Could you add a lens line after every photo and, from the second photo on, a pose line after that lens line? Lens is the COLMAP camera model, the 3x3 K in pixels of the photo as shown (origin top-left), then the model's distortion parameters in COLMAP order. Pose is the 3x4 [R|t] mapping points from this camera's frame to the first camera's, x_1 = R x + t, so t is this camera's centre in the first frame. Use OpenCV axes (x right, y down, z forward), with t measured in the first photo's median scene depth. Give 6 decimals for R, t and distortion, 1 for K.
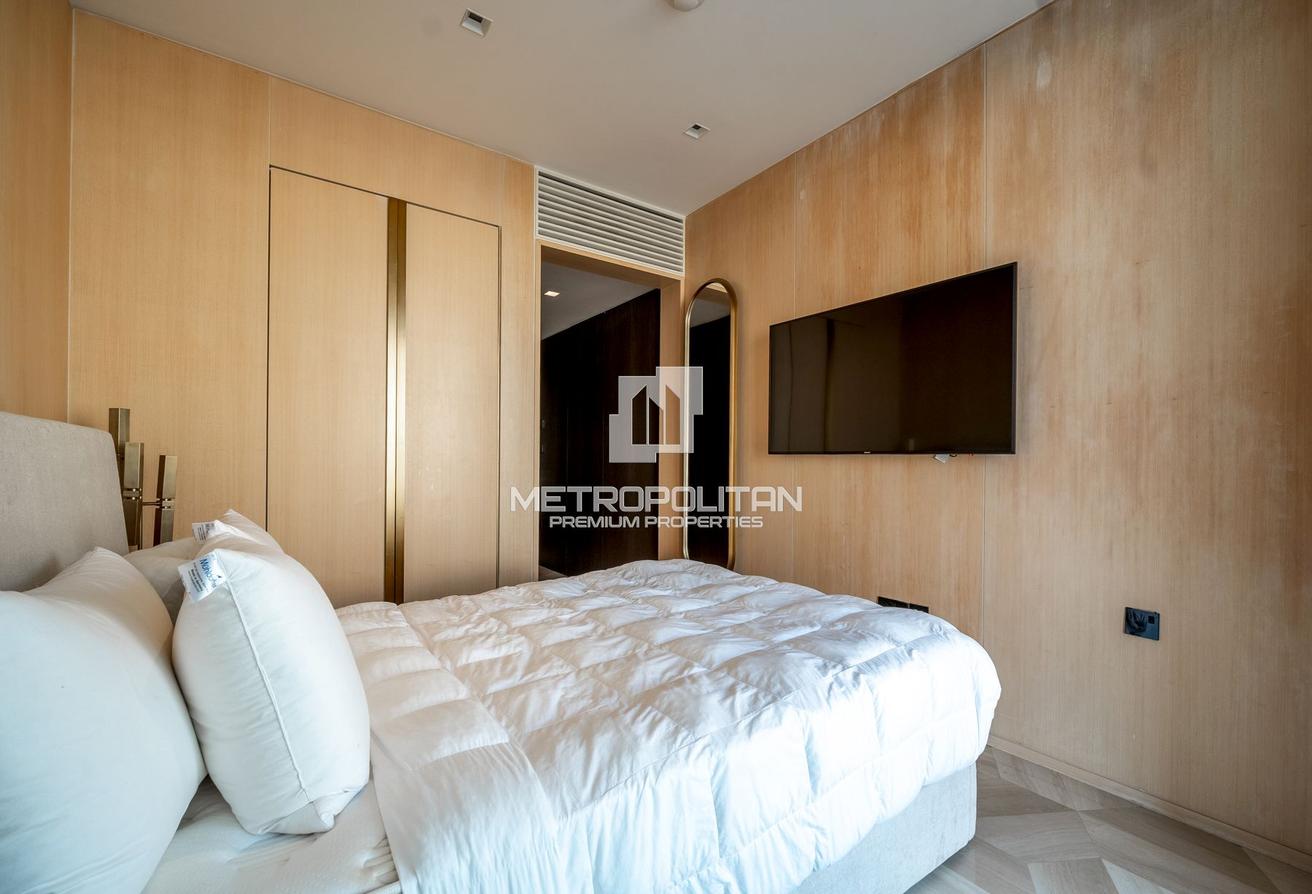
lens RADIAL K [[541.8, 0, 645.2], [0, 541.8, 451.4], [0, 0, 1]] dist [0.001287, -0.003955]
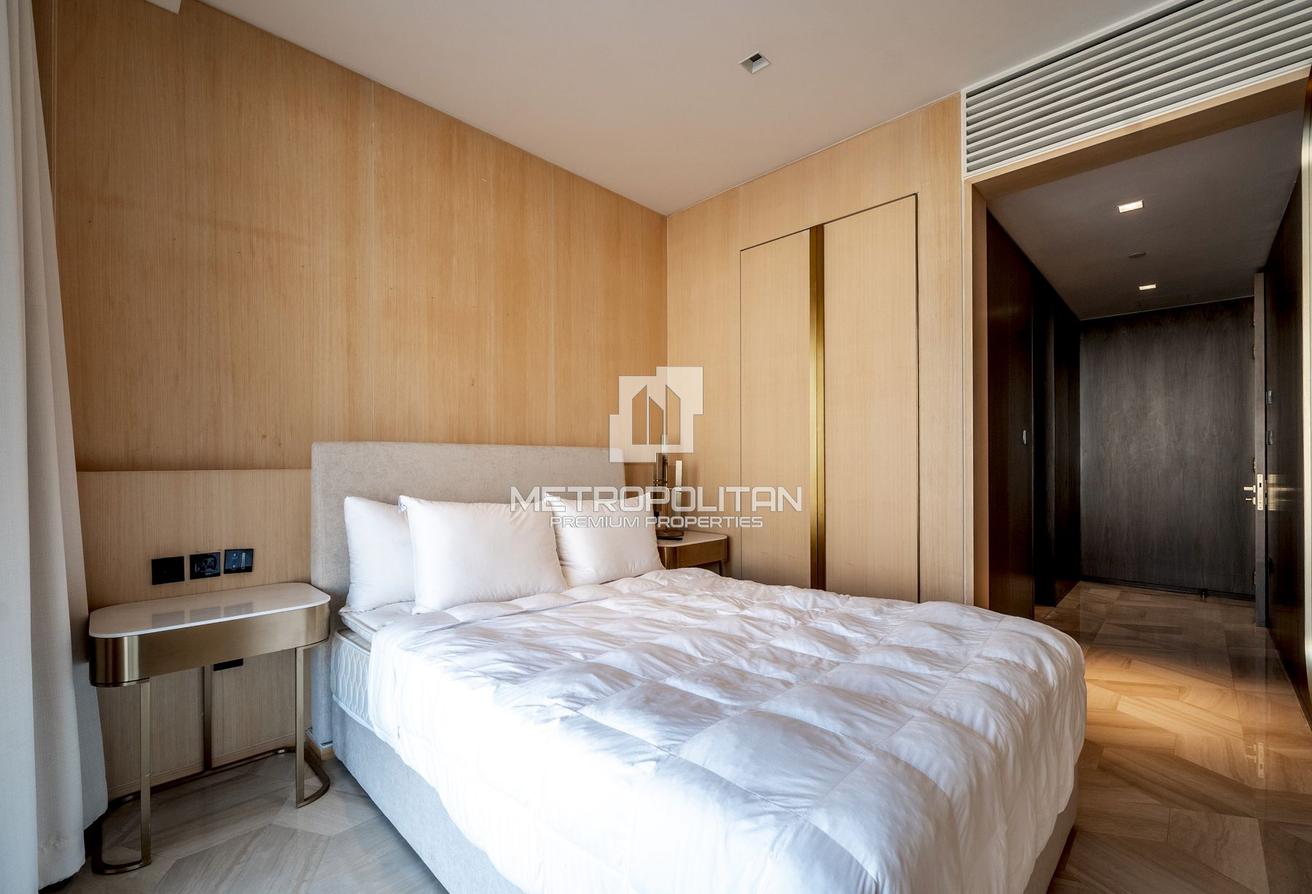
lens RADIAL K [[541.8, 0, 645.2], [0, 541.8, 451.4], [0, 0, 1]] dist [0.001287, -0.003955]
pose [[0.178595, -0.025102, -0.983602, 0.868485], [0.026809, 0.999428, -0.020638, 0.016797], [0.983557, -0.022683, 0.179166, 0.689713]]
